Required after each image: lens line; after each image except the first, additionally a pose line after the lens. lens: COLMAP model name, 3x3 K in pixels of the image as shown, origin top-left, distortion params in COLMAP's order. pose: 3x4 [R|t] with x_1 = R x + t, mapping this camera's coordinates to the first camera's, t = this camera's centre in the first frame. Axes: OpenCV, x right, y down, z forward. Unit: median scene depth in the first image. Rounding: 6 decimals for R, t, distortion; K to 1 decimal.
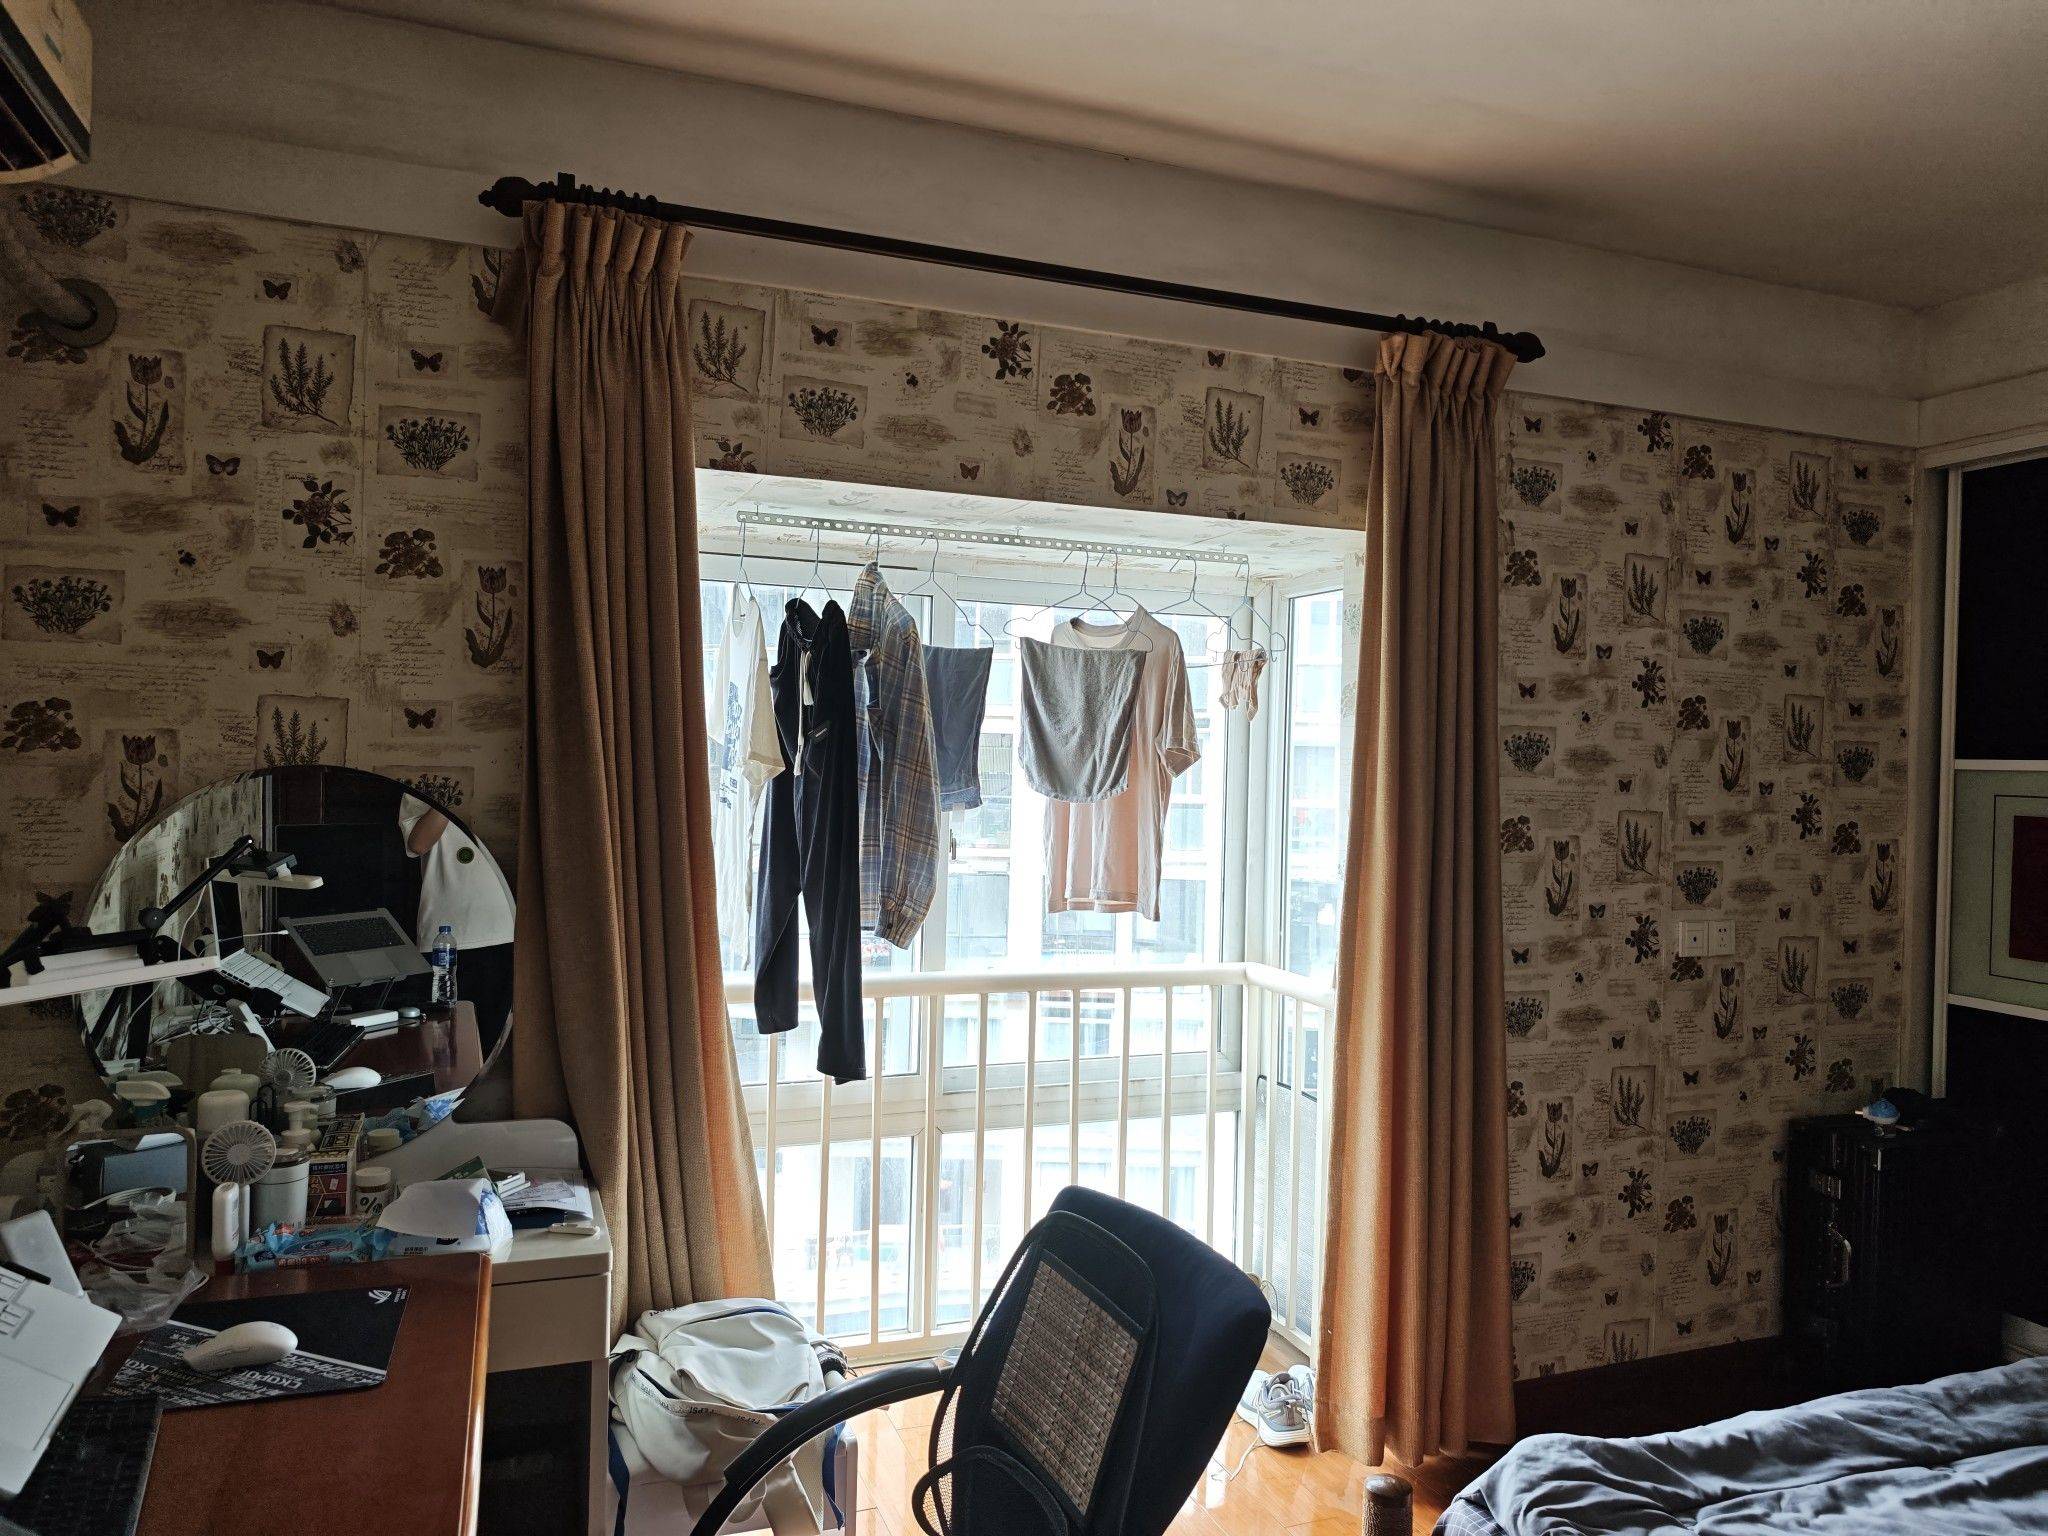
lens RADIAL K [[1436.6, 0, 1030.7], [0, 1436.6, 771.1], [0, 0, 1]] dist [-0.006952, 0.011288]
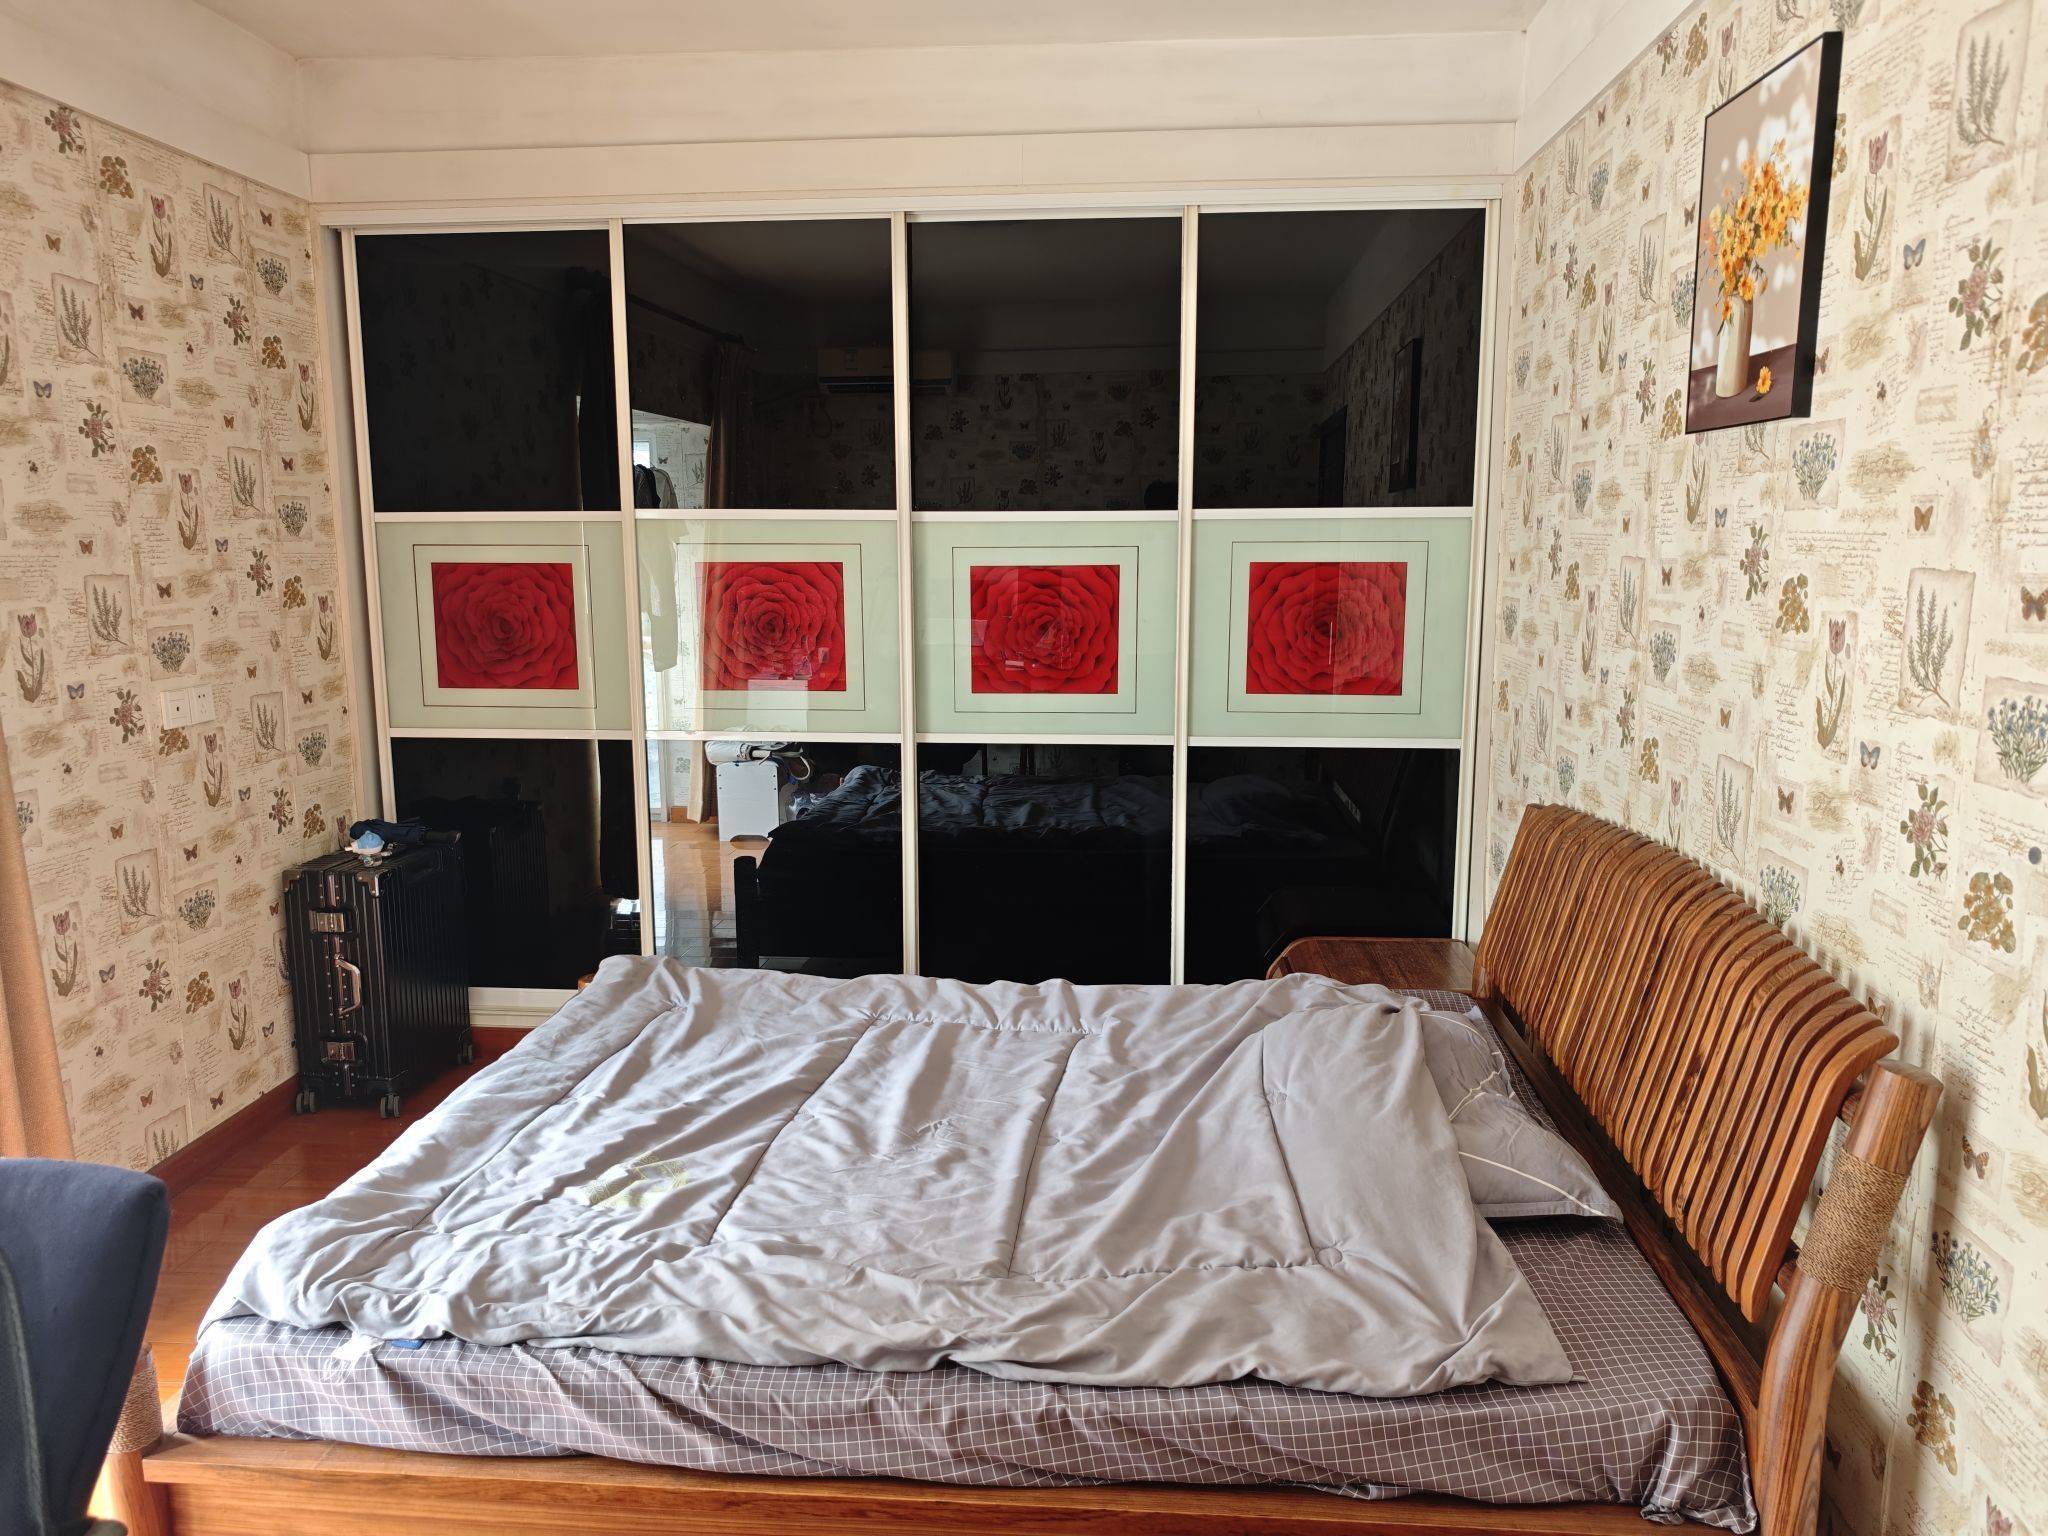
lens RADIAL K [[1436.6, 0, 1026.6], [0, 1436.6, 767.8], [0, 0, 1]] dist [-0.006952, 0.011288]
pose [[0.433249, -0.170039, 0.885089, -0.139172], [0.024901, 0.983925, 0.176838, 0.002096], [-0.900930, -0.054576, 0.430519, 0.087834]]
